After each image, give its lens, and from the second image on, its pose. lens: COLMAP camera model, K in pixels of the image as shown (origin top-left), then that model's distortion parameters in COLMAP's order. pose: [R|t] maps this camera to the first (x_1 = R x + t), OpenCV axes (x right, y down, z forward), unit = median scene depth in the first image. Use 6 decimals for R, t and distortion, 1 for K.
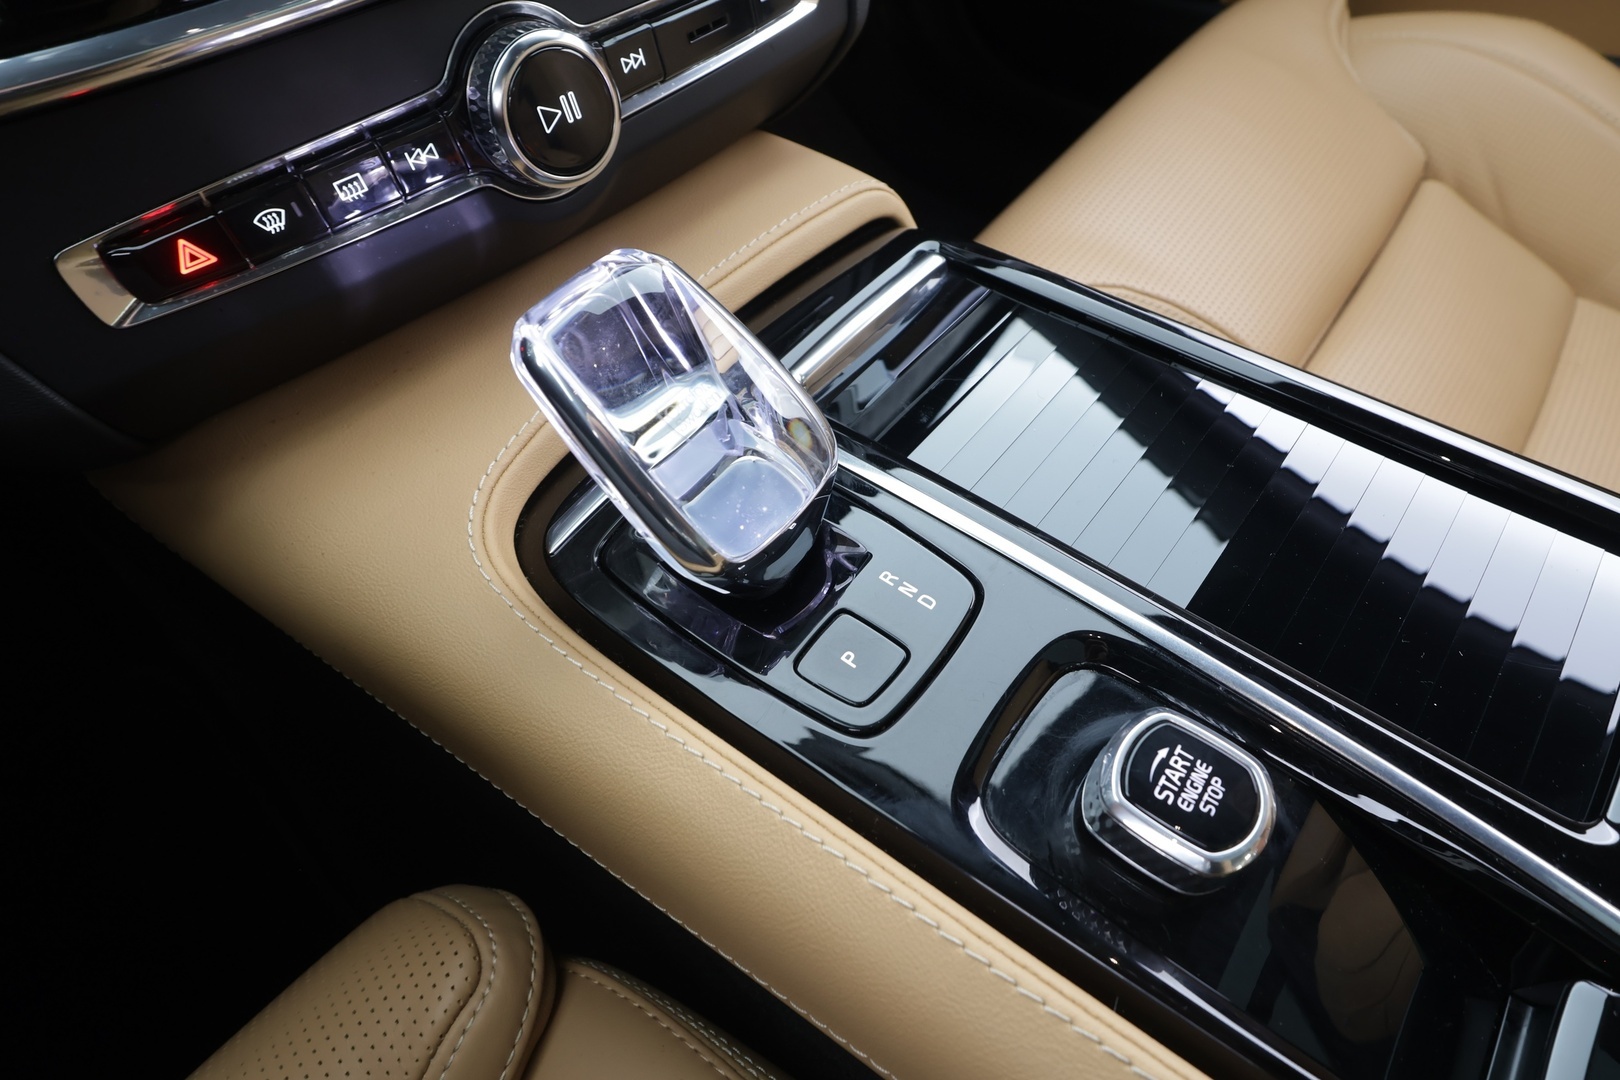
lens RADIAL K [[816.0, 0, 818.3], [0, 816.0, 543.4], [0, 0, 1]] dist [0.003094, 0.000350]
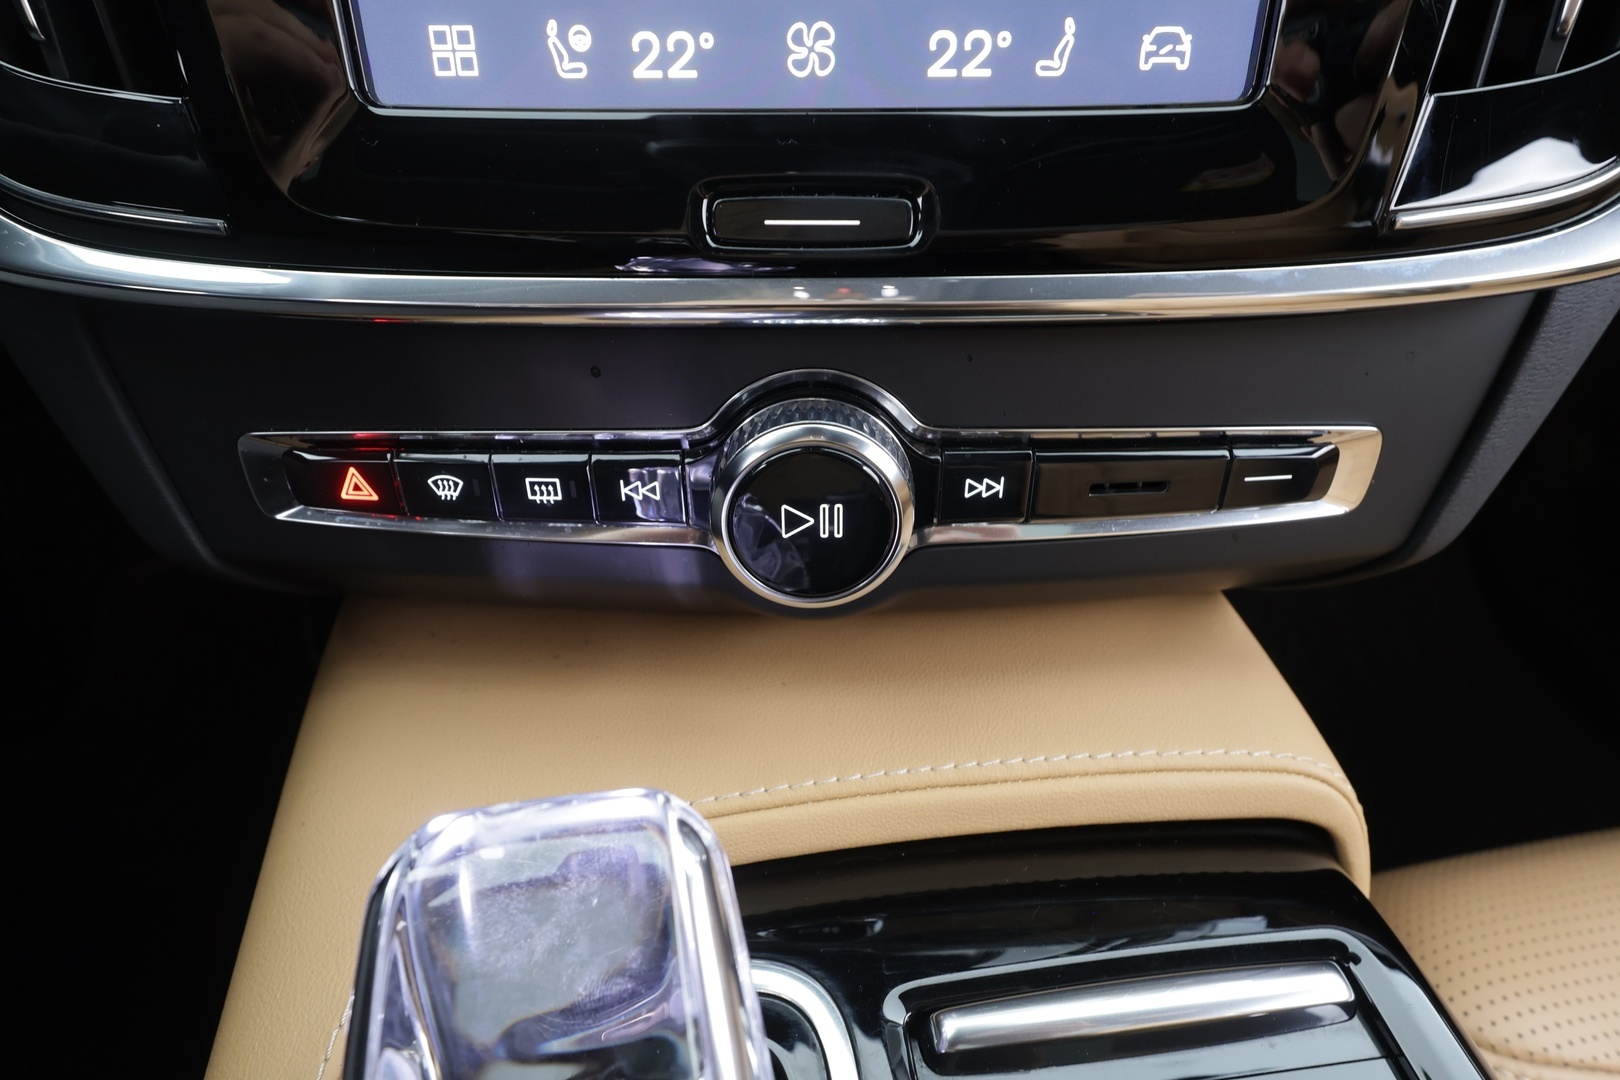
lens RADIAL K [[851.0, 0, 809.9], [0, 851.0, 546.9], [0, 0, 1]] dist [-0.000366, -0.000344]
pose [[0.723340, 0.463941, -0.511407, 0.059280], [-0.578424, 0.811621, -0.081838, -0.443976], [0.377101, 0.355007, 0.855433, 0.386097]]
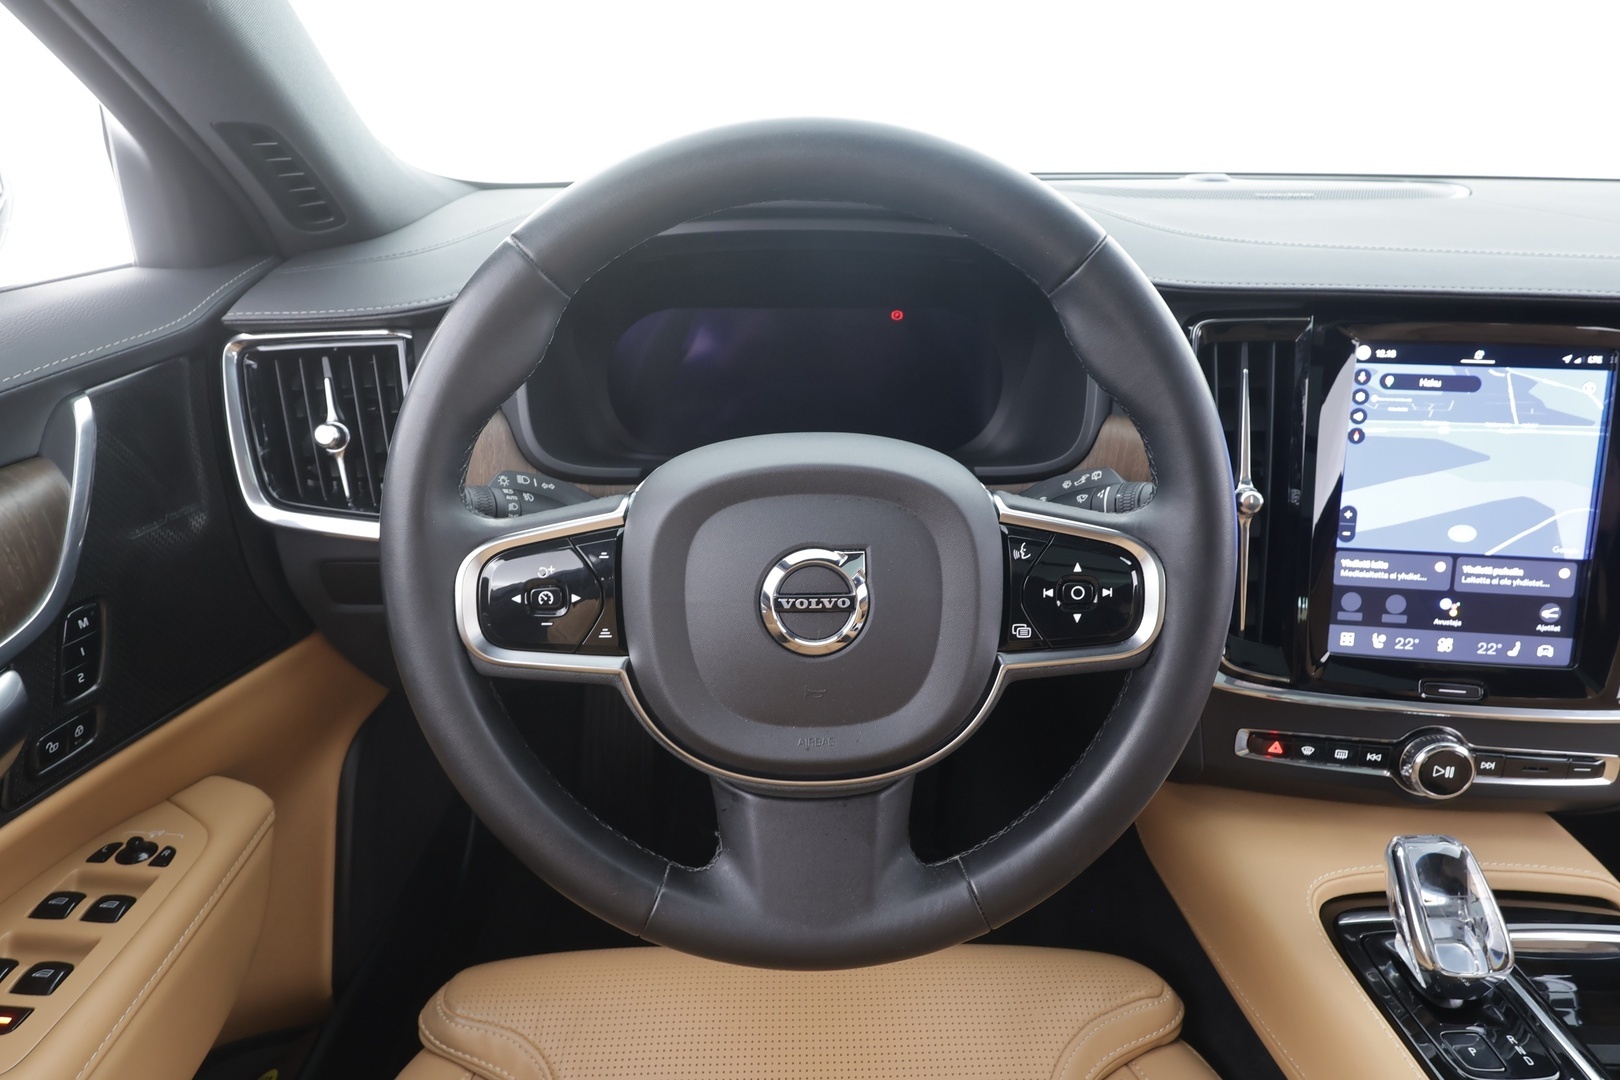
lens RADIAL K [[851.0, 0, 809.9], [0, 851.0, 546.9], [0, 0, 1]] dist [-0.000366, -0.000344]
pose [[0.633515, 0.347610, -0.691250, -0.005332], [-0.650510, 0.723003, -0.232600, 0.761664], [0.418922, 0.597021, 0.684157, -1.821008]]
